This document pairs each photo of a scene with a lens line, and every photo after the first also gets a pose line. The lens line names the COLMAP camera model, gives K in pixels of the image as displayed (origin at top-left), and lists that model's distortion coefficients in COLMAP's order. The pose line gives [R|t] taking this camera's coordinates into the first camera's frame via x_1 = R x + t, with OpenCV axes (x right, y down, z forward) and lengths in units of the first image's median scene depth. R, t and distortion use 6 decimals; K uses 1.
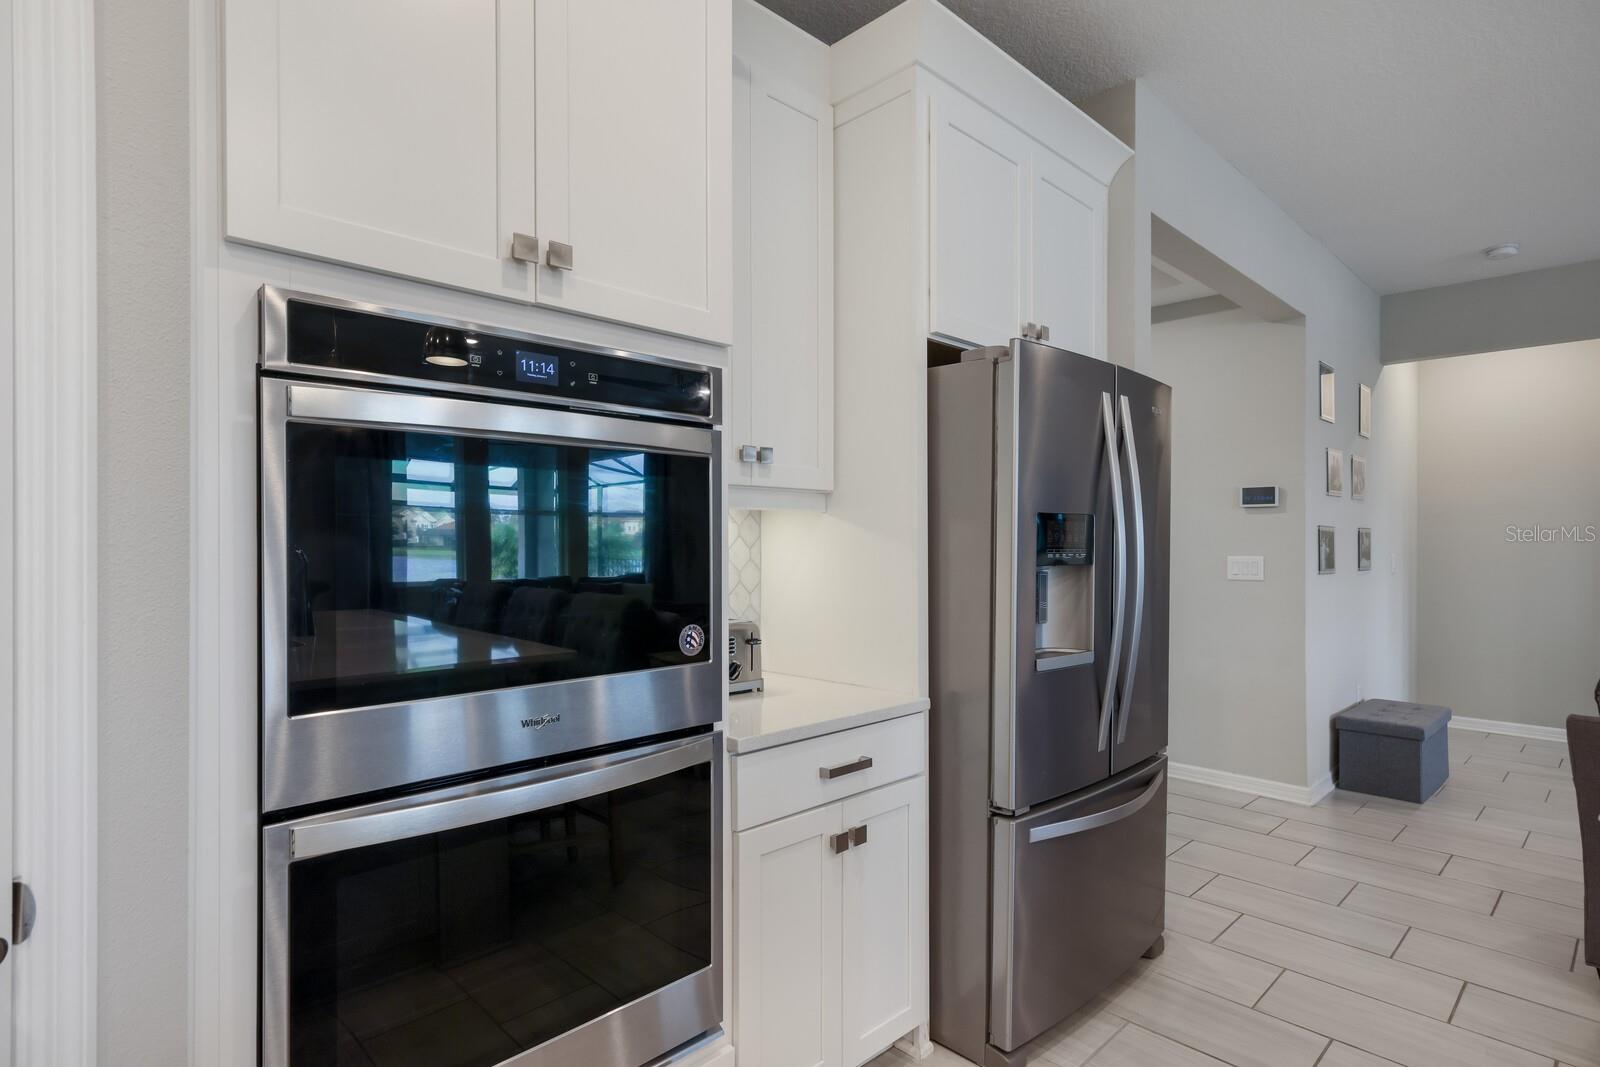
lens RADIAL K [[831.6, 0, 808.1], [0, 831.6, 542.0], [0, 0, 1]] dist [0.005625, 0.000569]
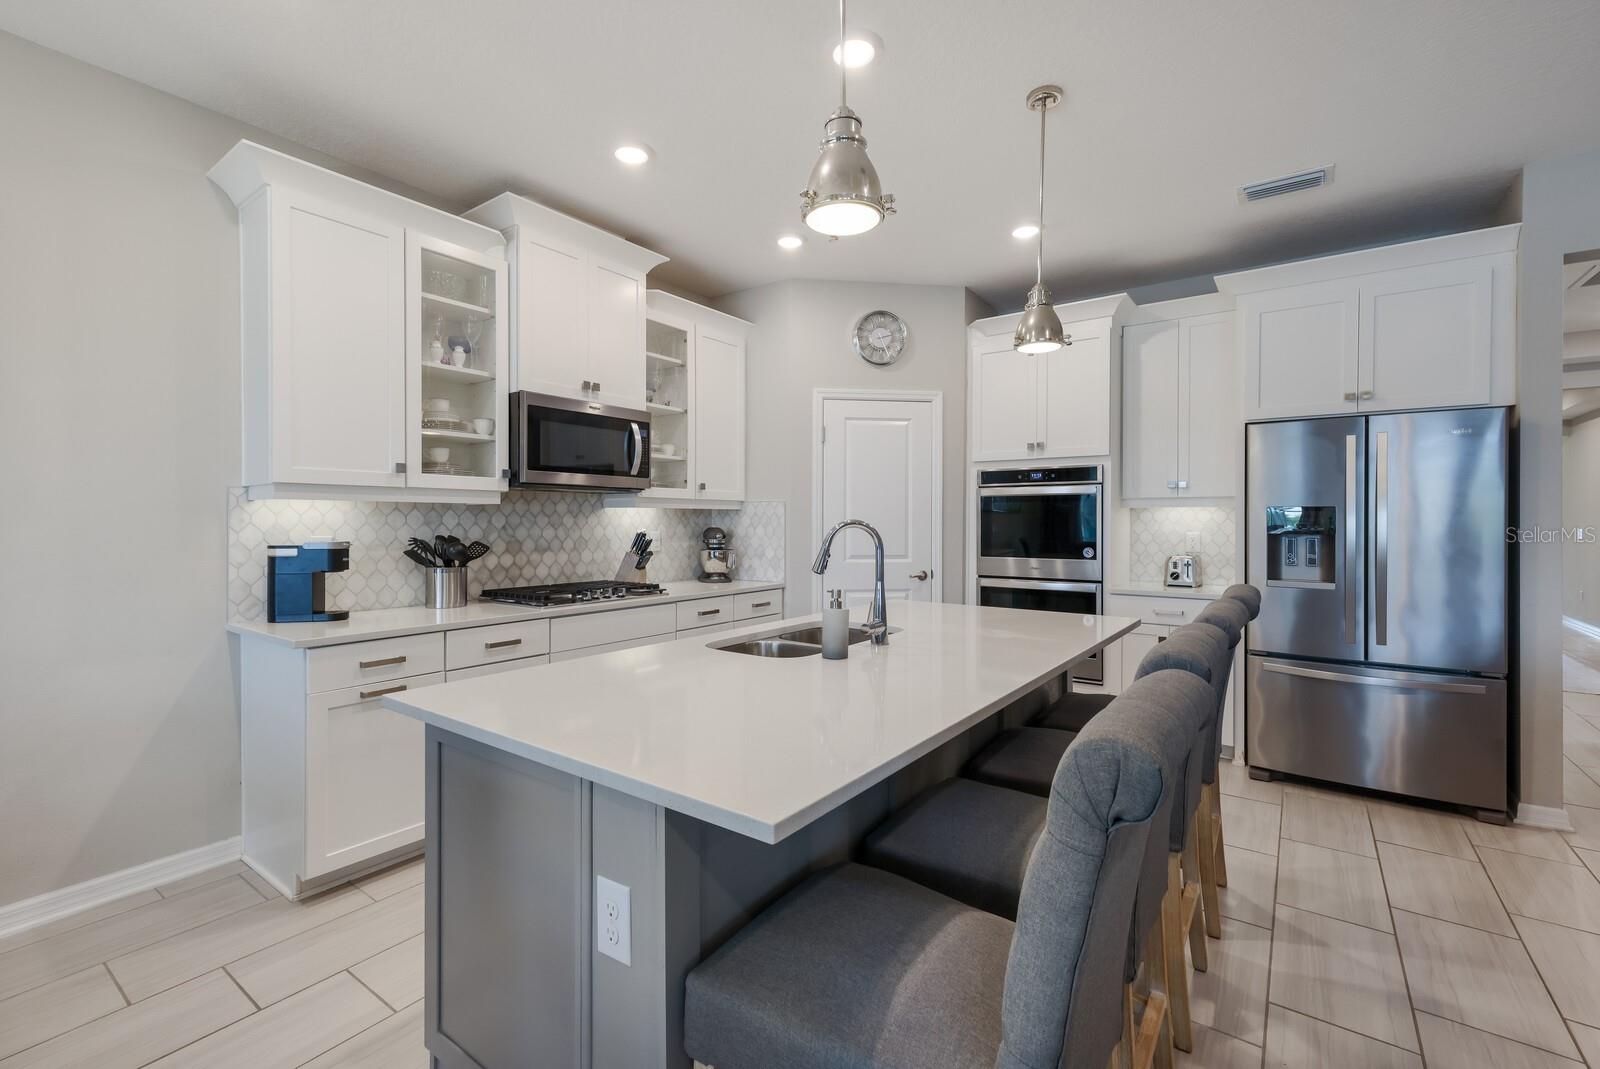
lens RADIAL K [[695.7, 0, 790.9], [0, 695.7, 528.5], [0, 0, 1]] dist [0.016440, -0.002894]
pose [[0.160110, 0.019351, -0.986909, 2.346919], [0.004295, 0.999785, 0.020301, -0.033157], [0.987090, -0.007489, 0.159993, -0.547503]]
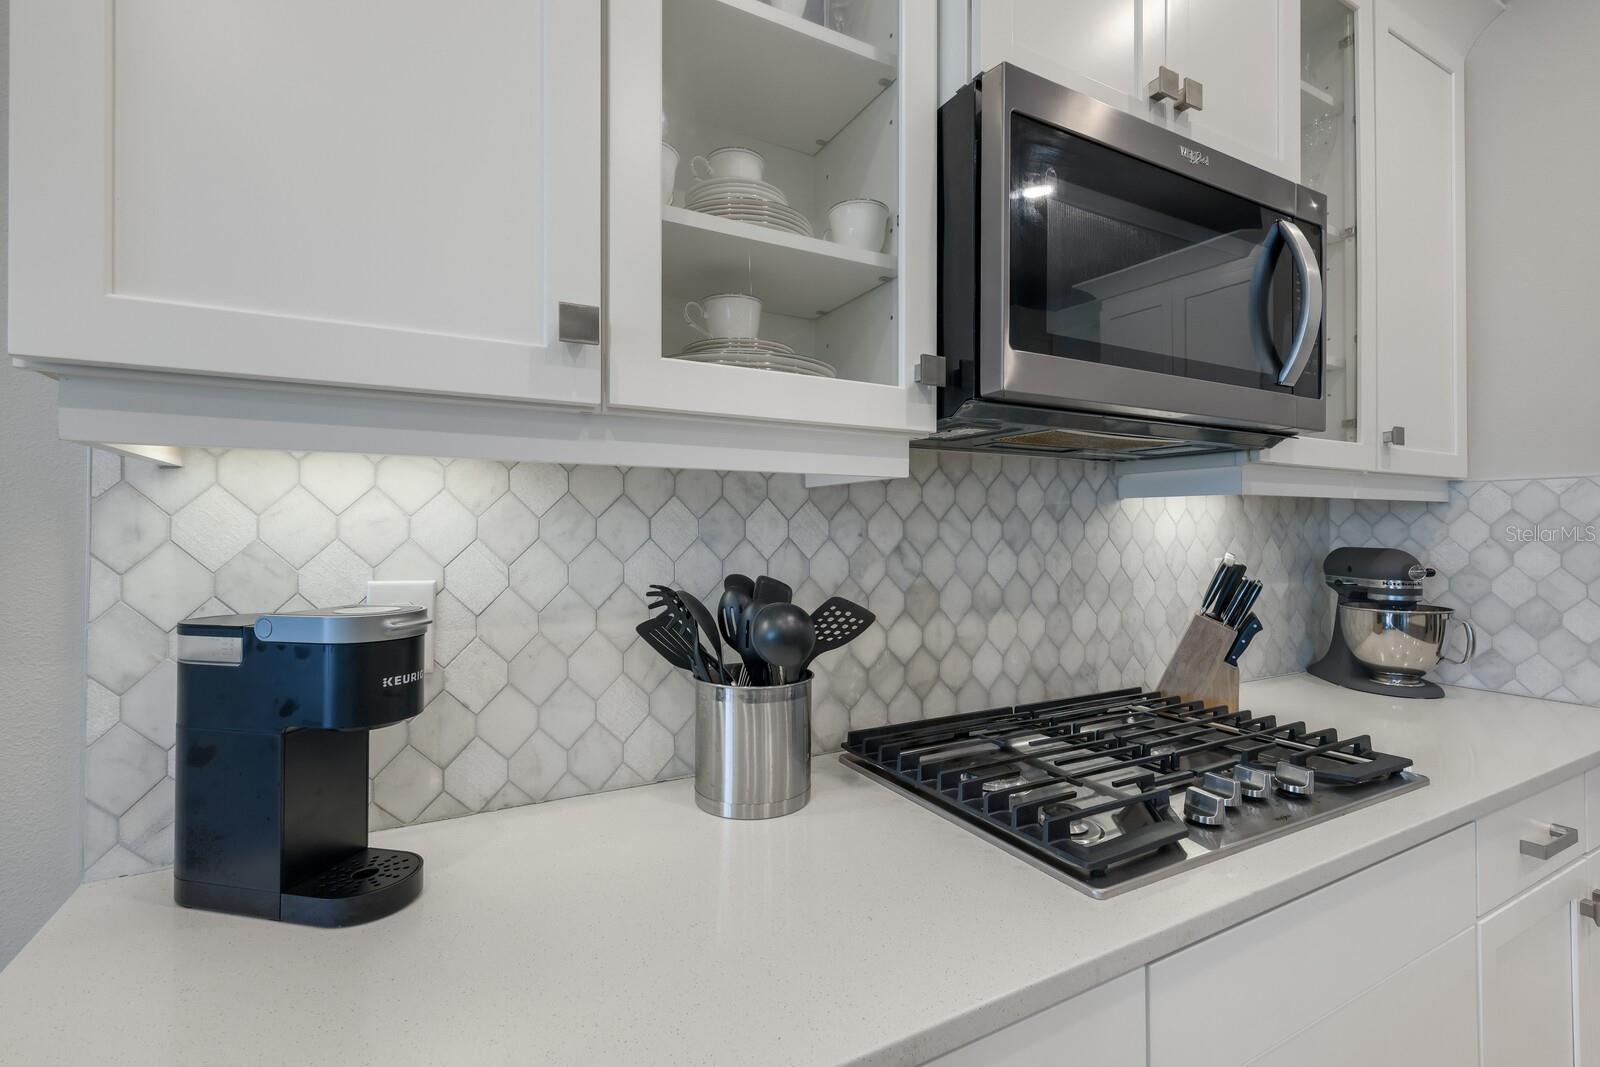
lens RADIAL K [[695.7, 0, 804.5], [0, 695.7, 516.4], [0, 0, 1]] dist [0.016440, -0.002894]
pose [[-0.268069, -0.011329, -0.963333, 0.740446], [0.008672, 0.999862, -0.014172, -0.023818], [0.963361, -0.012153, -0.267933, -1.005938]]
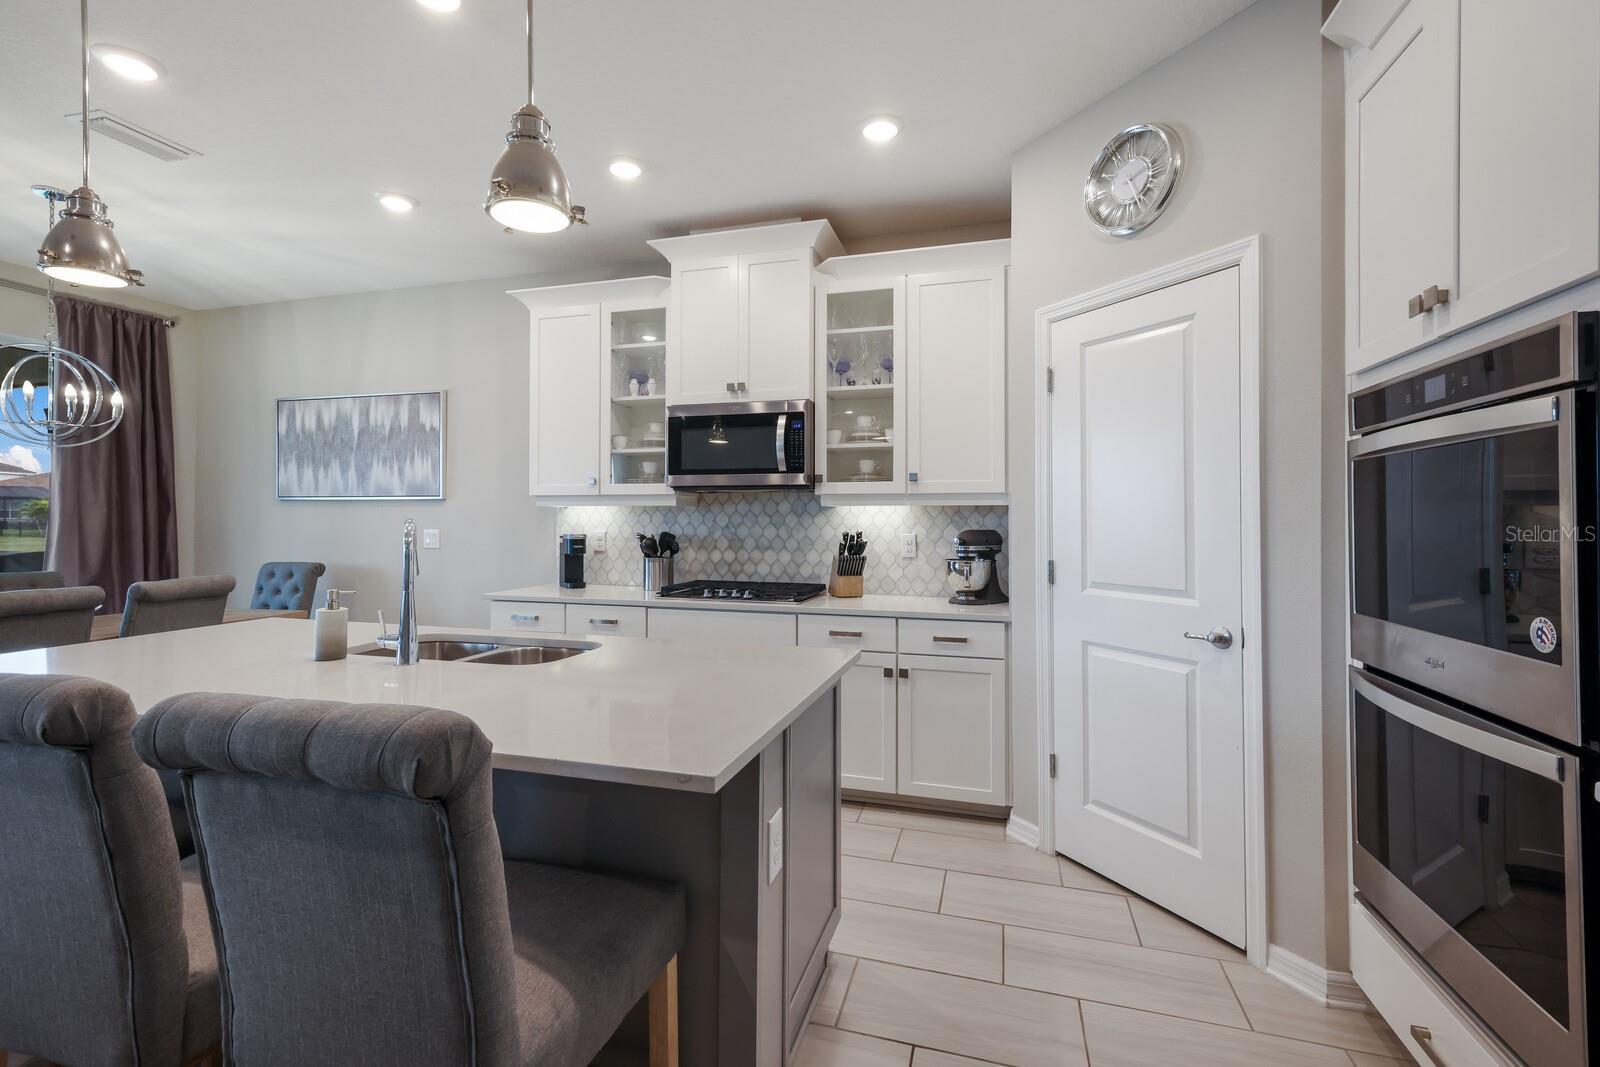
lens RADIAL K [[695.7, 0, 798.9], [0, 695.7, 516.3], [0, 0, 1]] dist [0.016440, -0.002894]
pose [[-0.866589, 0.002375, -0.499017, 0.941928], [0.006946, 0.999949, -0.007303, -0.009440], [0.498974, -0.009795, -0.866562, 1.277743]]
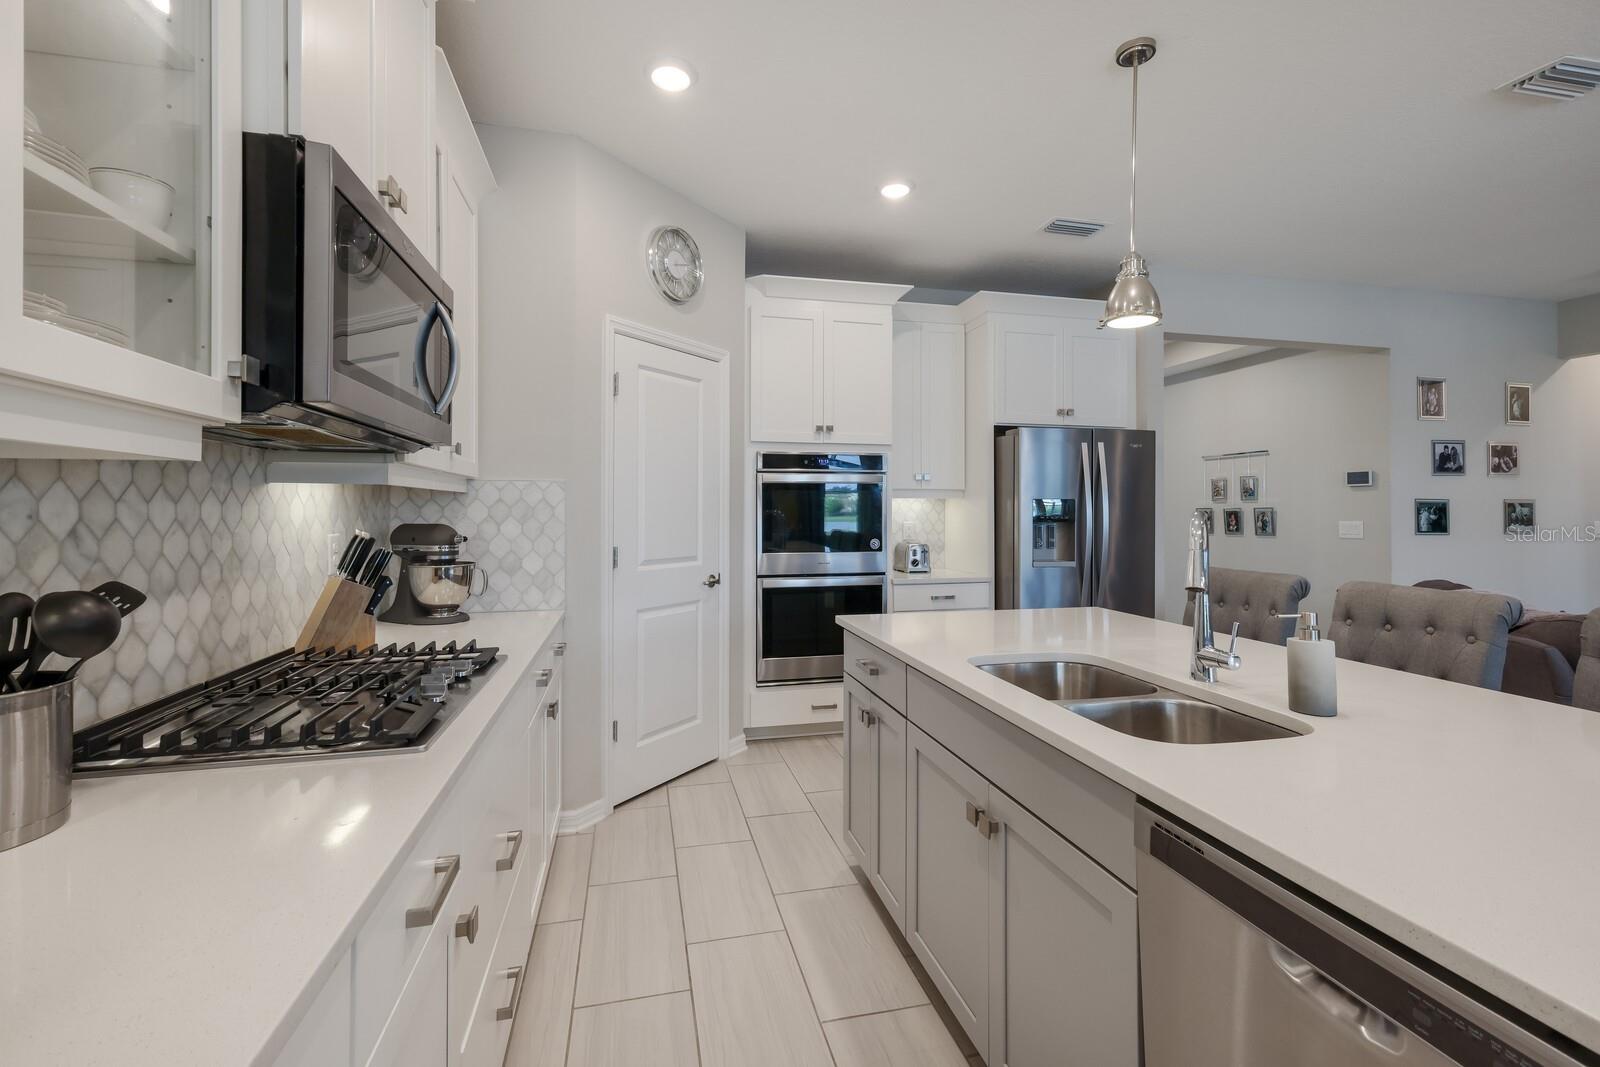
lens RADIAL K [[695.7, 0, 790.1], [0, 695.7, 511.4], [0, 0, 1]] dist [0.016440, -0.002894]
pose [[0.853930, 0.006580, -0.520346, 0.946932], [-0.001835, 0.999952, 0.009634, -0.026446], [0.520384, -0.007272, 0.853901, -1.378458]]
